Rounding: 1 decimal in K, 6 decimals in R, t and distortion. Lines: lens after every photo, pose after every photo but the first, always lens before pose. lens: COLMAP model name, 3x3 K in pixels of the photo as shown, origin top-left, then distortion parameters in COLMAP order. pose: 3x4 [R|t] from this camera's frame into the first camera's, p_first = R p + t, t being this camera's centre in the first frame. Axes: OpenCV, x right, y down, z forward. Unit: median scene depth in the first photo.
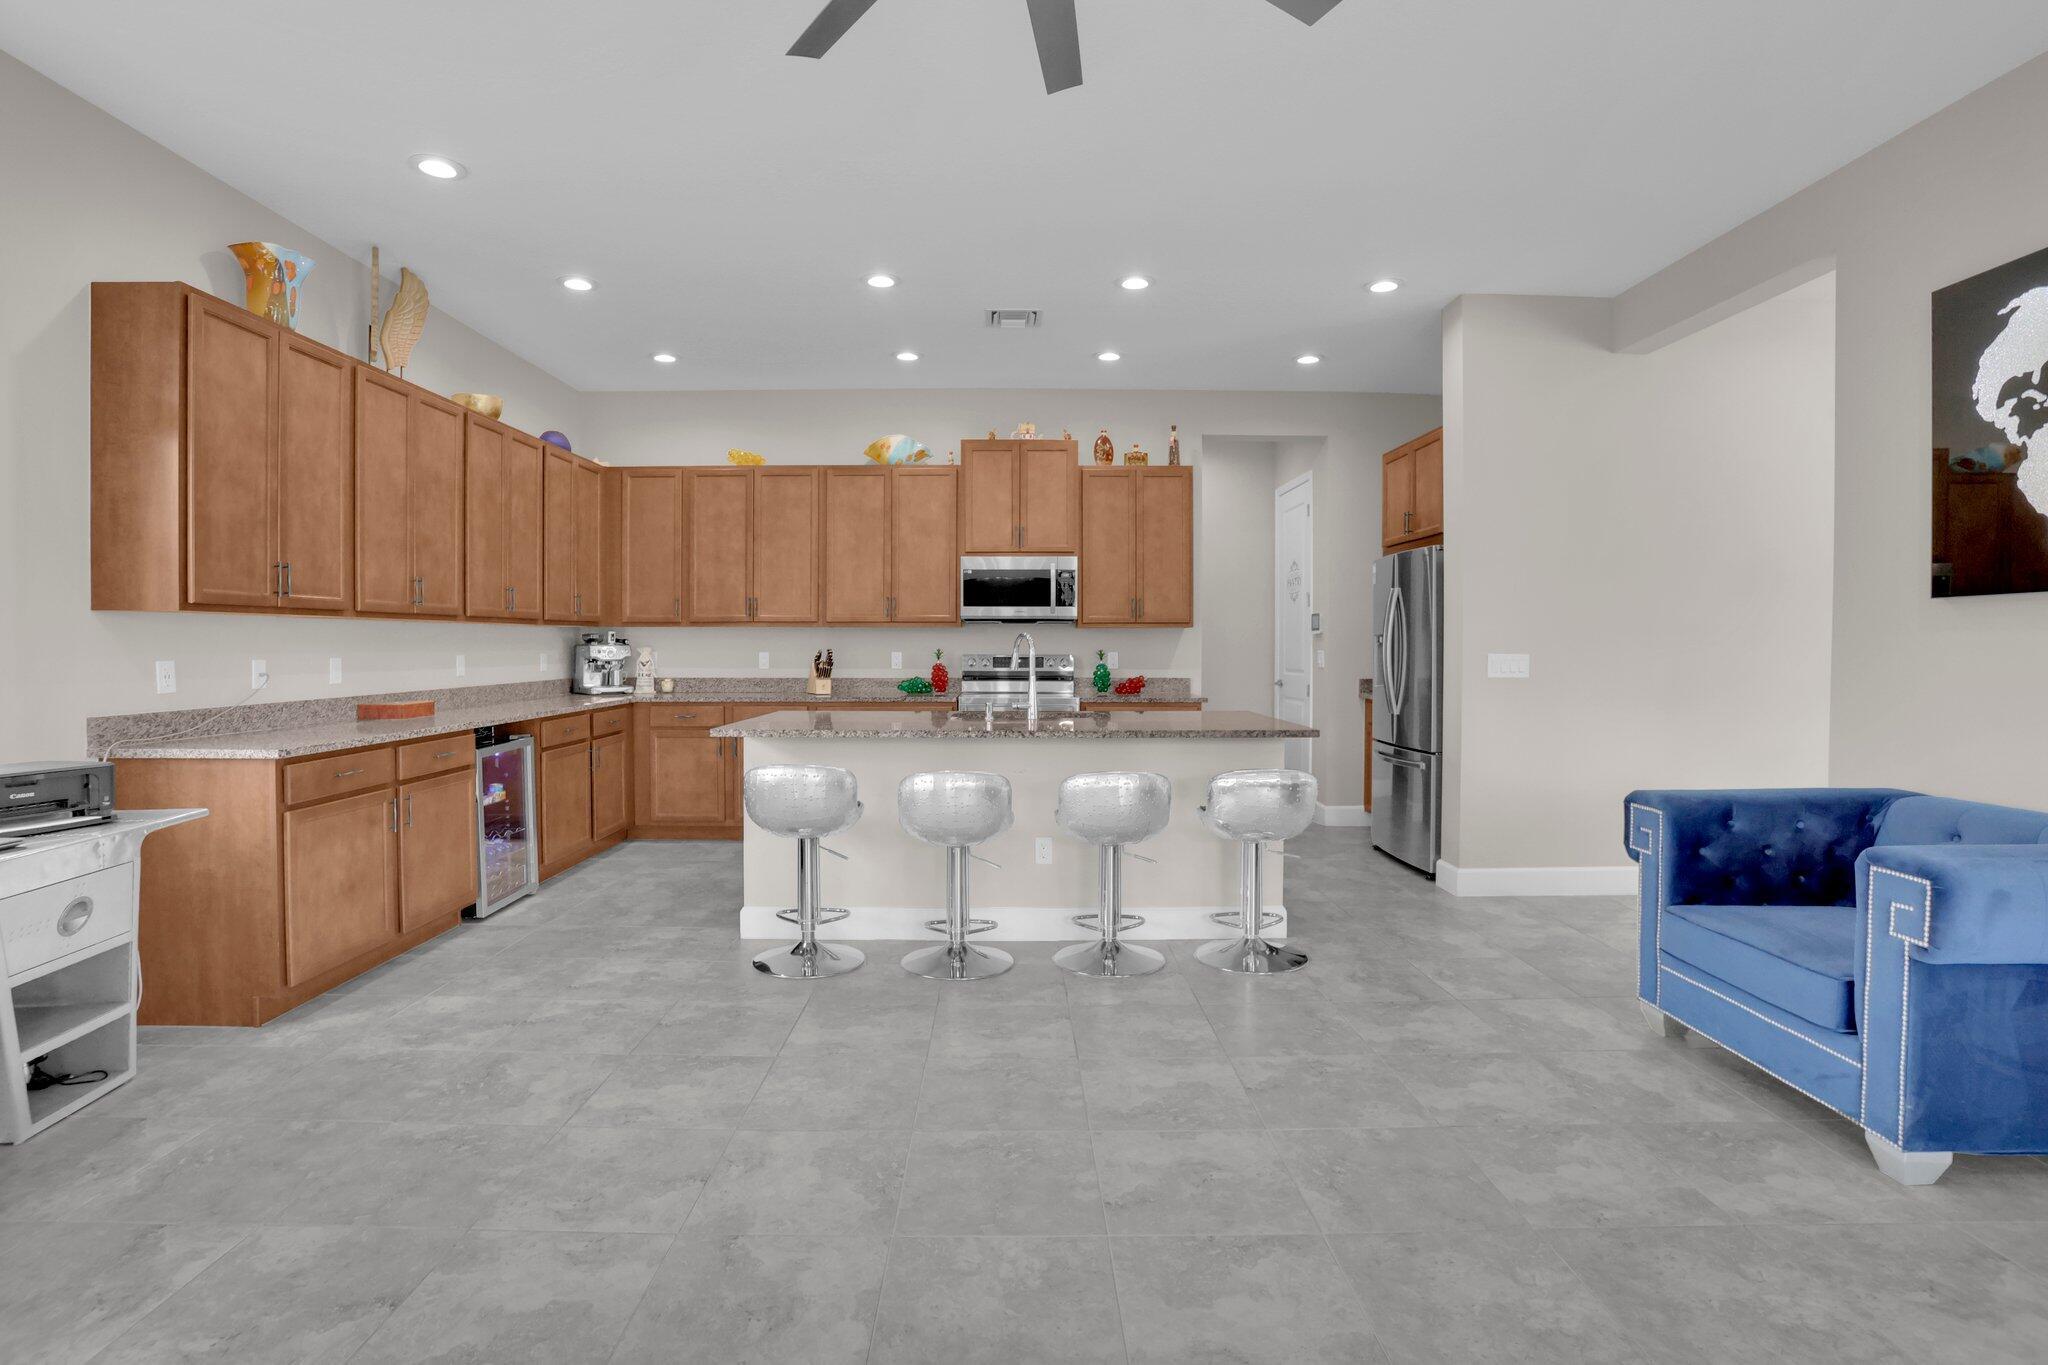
lens RADIAL K [[983.6, 0, 1012.5], [0, 983.6, 653.0], [0, 0, 1]] dist [-0.064342, 0.023464]
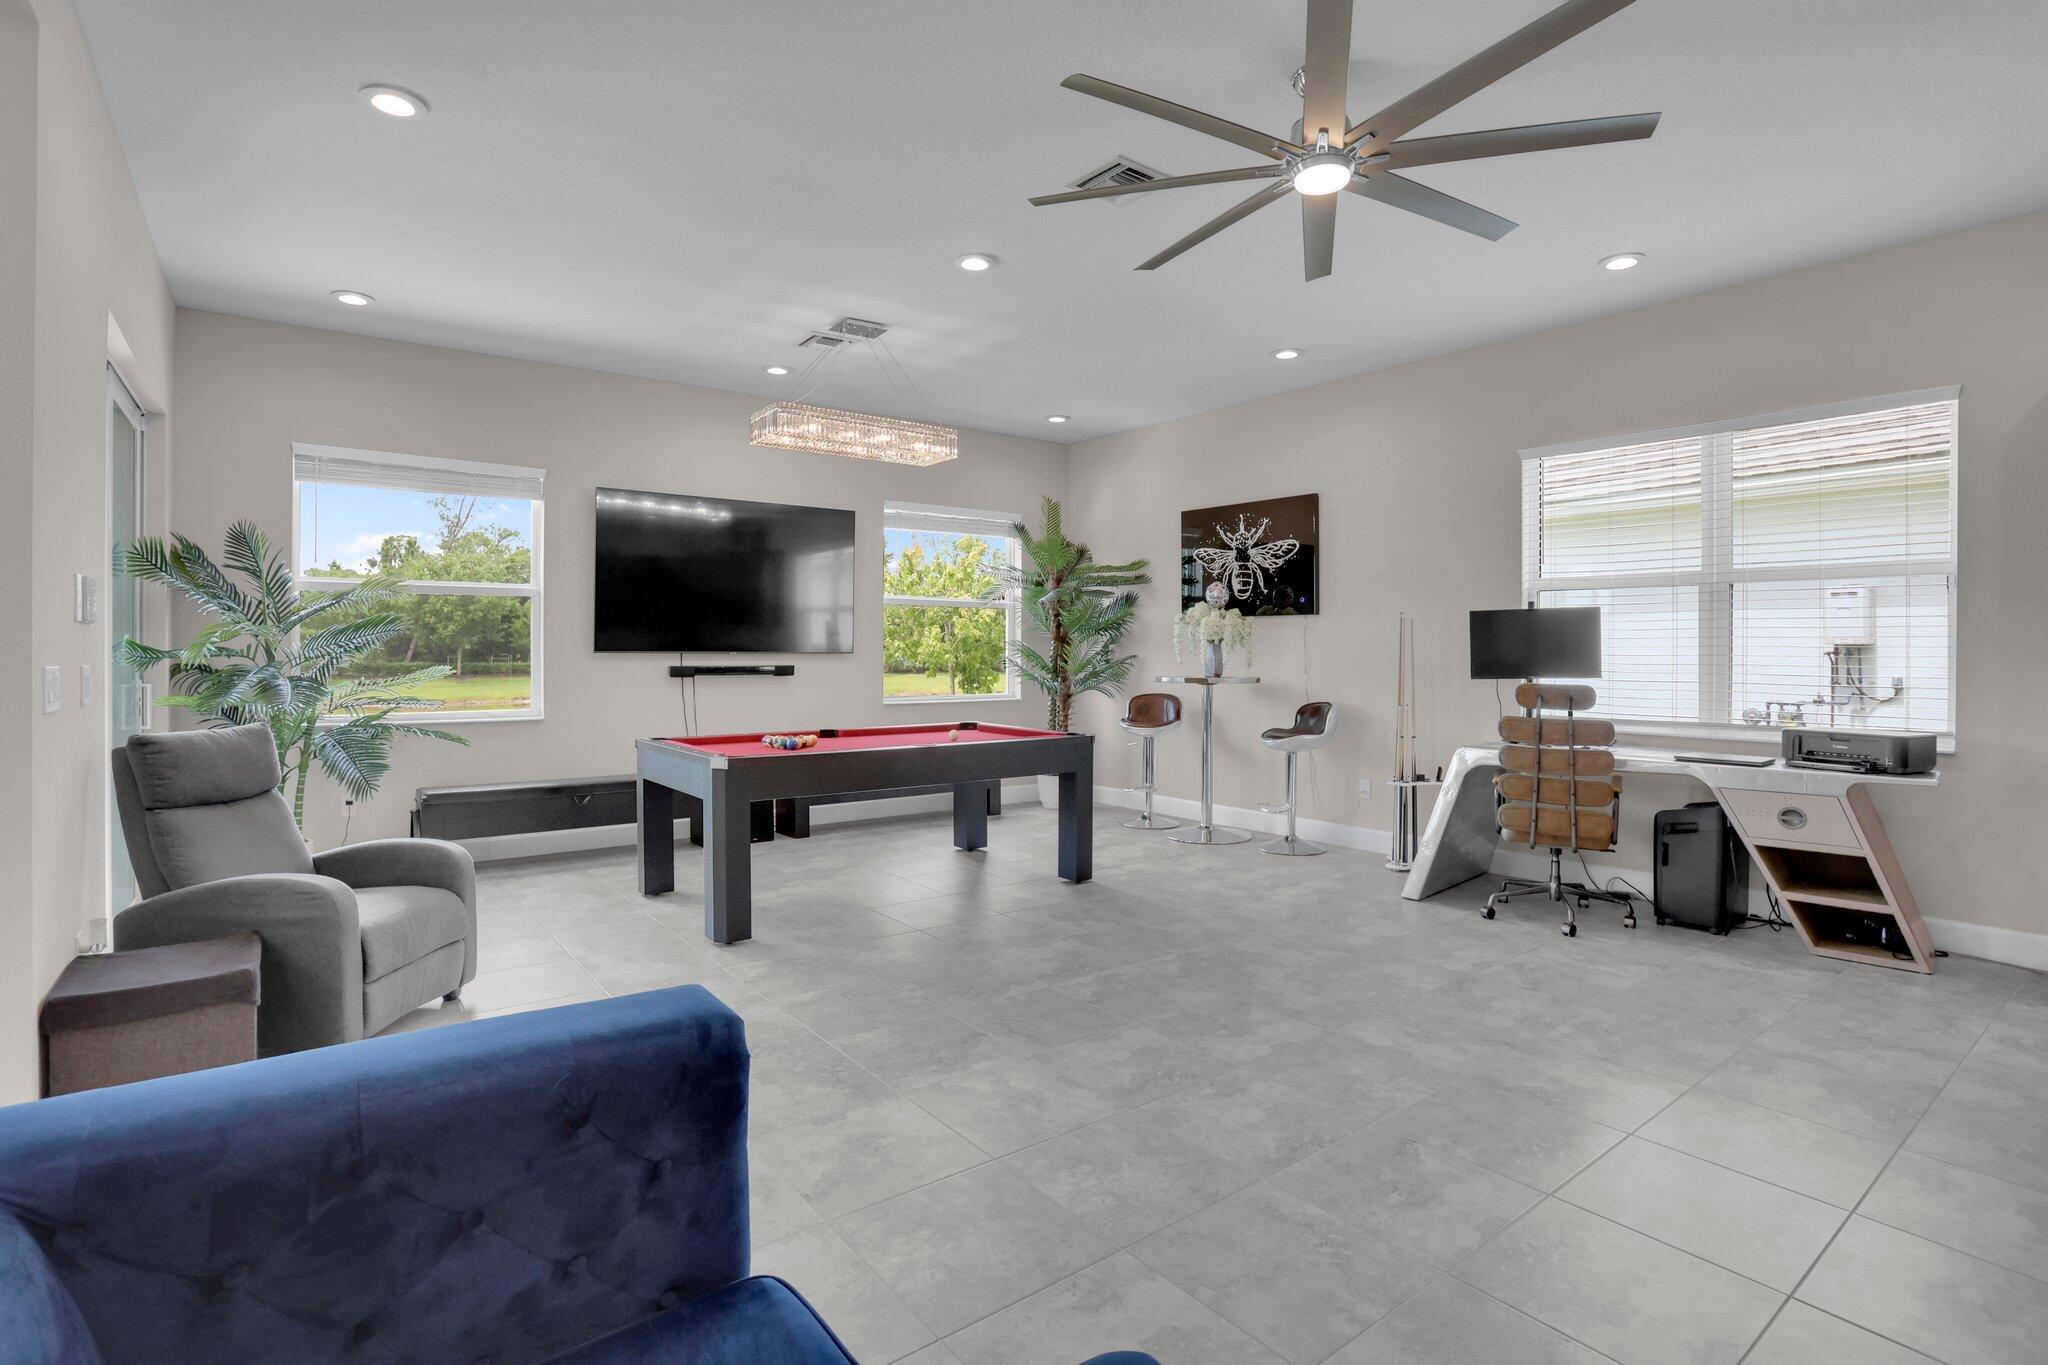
lens RADIAL K [[983.6, 0, 1012.5], [0, 983.6, 653.0], [0, 0, 1]] dist [-0.064342, 0.023464]
pose [[-0.799827, -0.000397, -0.600231, 0.386945], [-0.006438, 0.999948, 0.007917, -0.004267], [0.600197, 0.010196, -0.799788, 0.539215]]
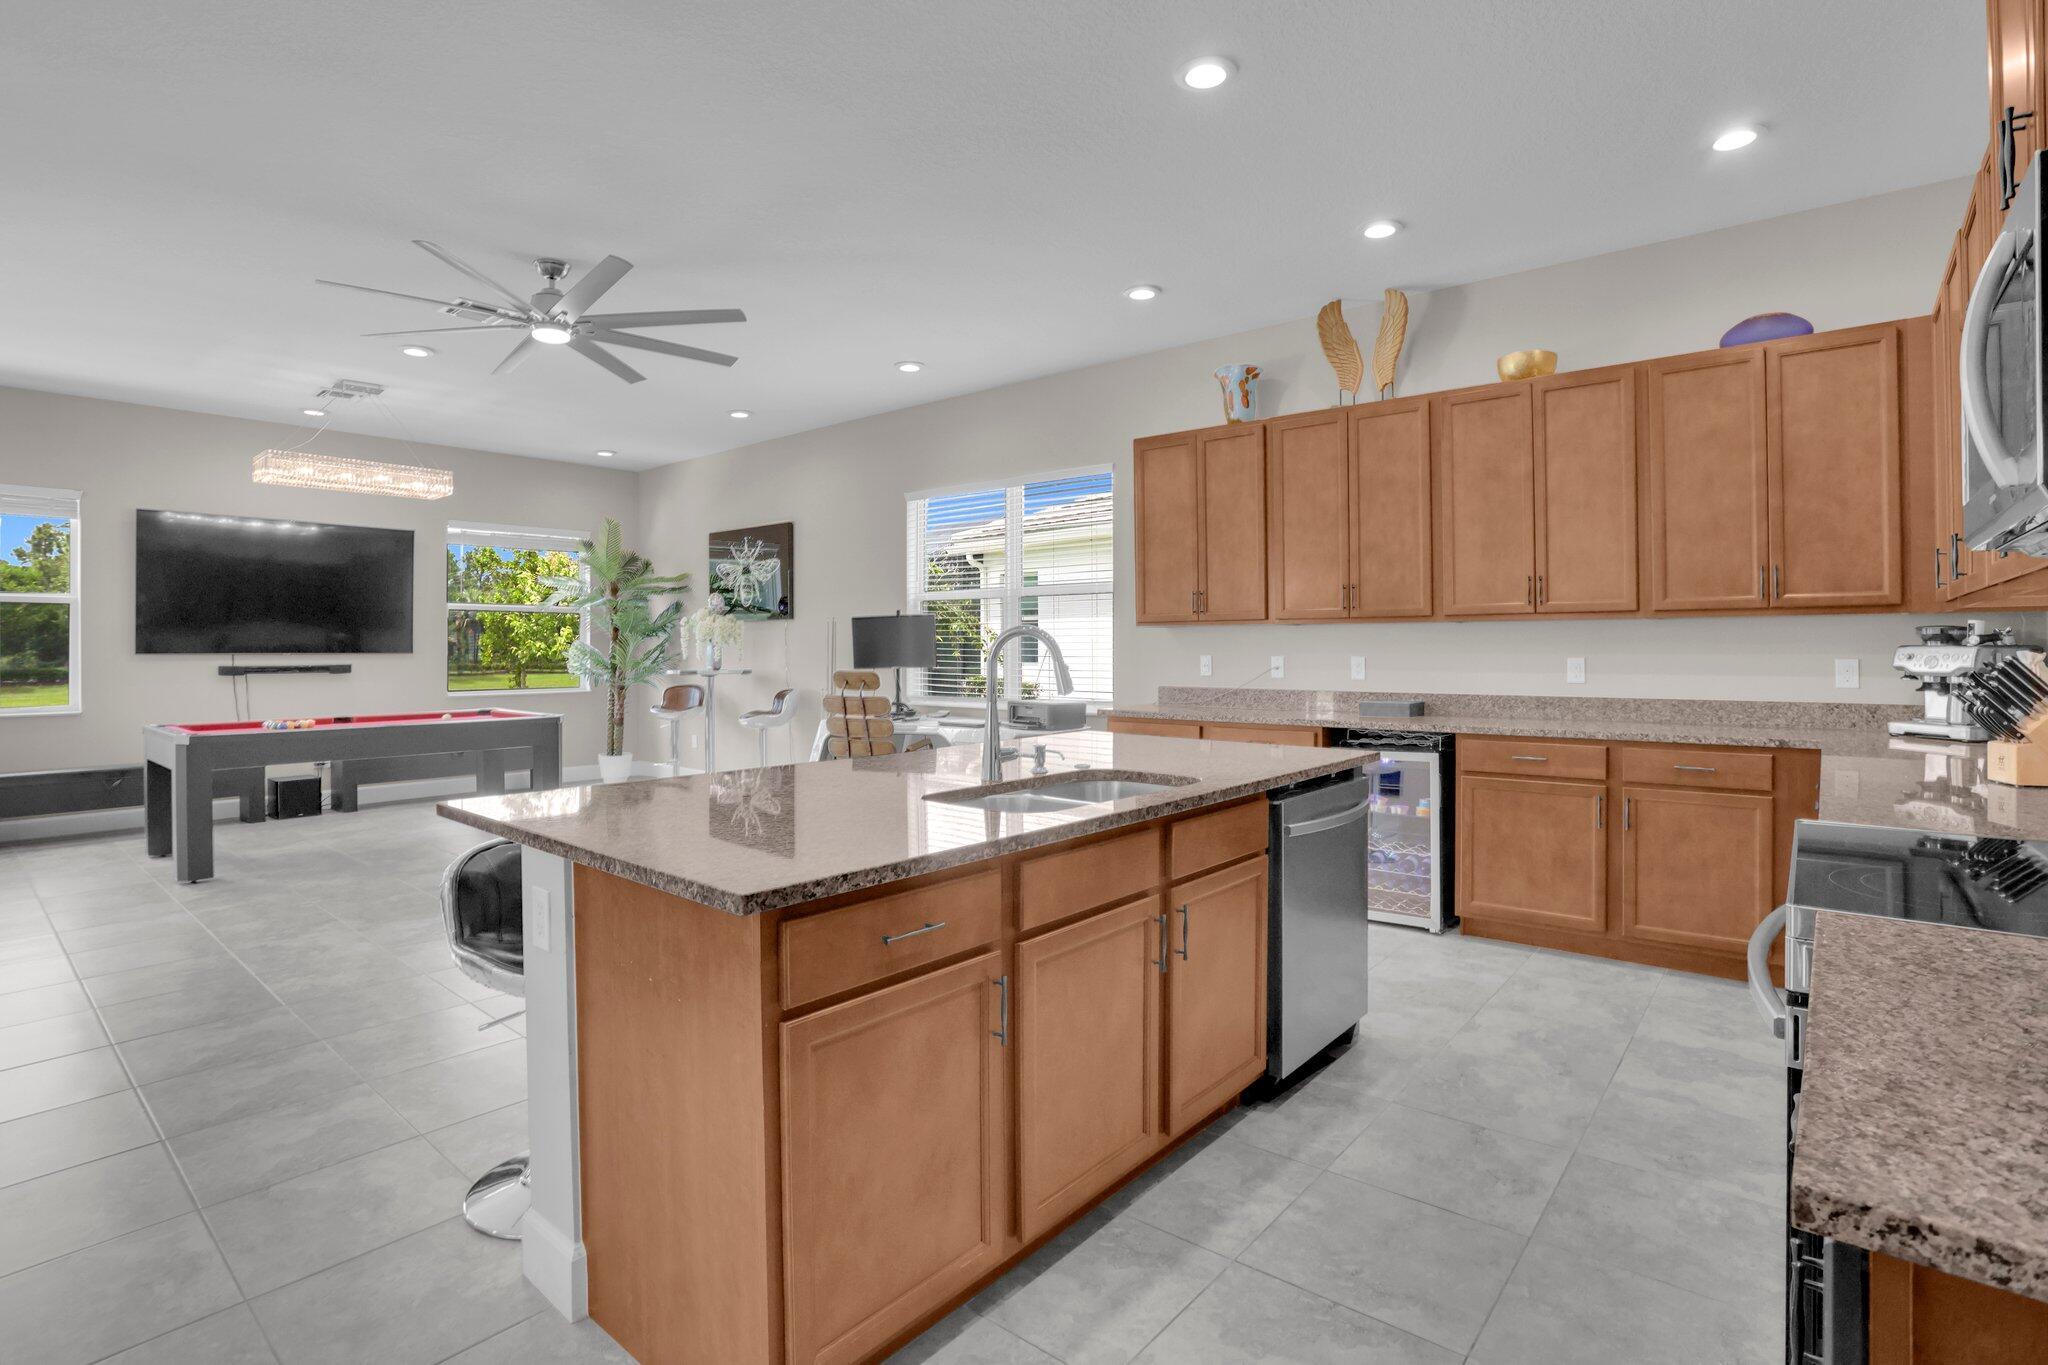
lens RADIAL K [[983.6, 0, 1012.5], [0, 983.6, 653.0], [0, 0, 1]] dist [-0.064342, 0.023464]
pose [[-0.653129, 0.005954, -0.757224, 0.302095], [-0.000587, 0.999965, 0.008369, -0.005281], [0.757247, 0.005910, -0.653102, 0.956727]]
